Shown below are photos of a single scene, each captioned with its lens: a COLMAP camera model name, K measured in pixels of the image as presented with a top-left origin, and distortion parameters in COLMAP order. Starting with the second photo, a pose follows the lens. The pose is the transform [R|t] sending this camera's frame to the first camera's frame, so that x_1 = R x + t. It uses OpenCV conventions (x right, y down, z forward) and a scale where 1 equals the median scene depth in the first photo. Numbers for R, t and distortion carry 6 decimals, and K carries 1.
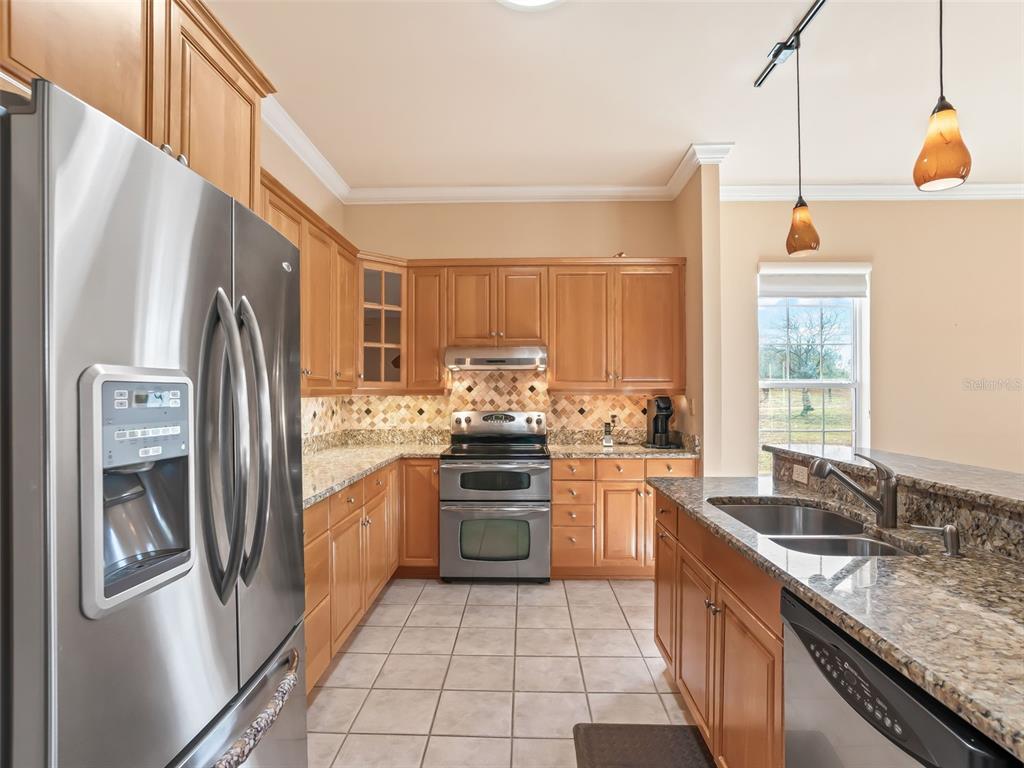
lens RADIAL K [[551.7, 0, 512.0], [0, 551.7, 384.0], [0, 0, 1]] dist [-0.048737, 0.036453]
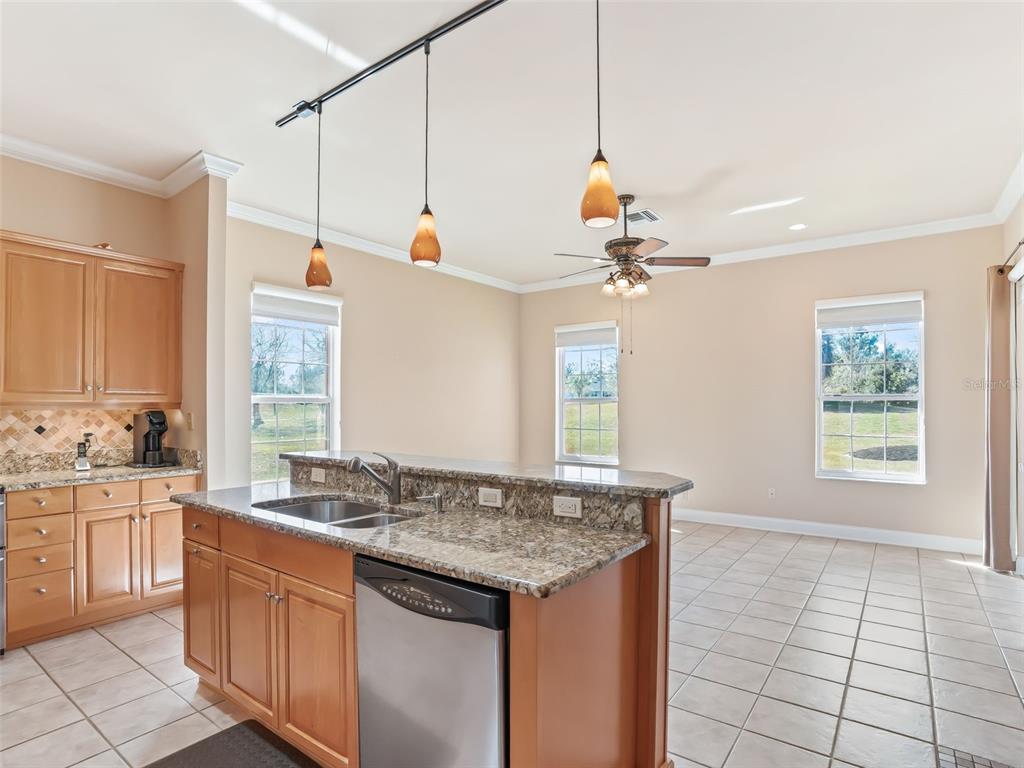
lens RADIAL K [[600.0, 0, 511.8], [0, 600.0, 391.1], [0, 0, 1]] dist [0.000414, 0.001726]
pose [[0.565629, 0.019376, 0.824432, -0.283241], [-0.011353, 0.999812, -0.015710, -0.001400], [-0.824582, -0.000474, 0.565743, -0.074846]]
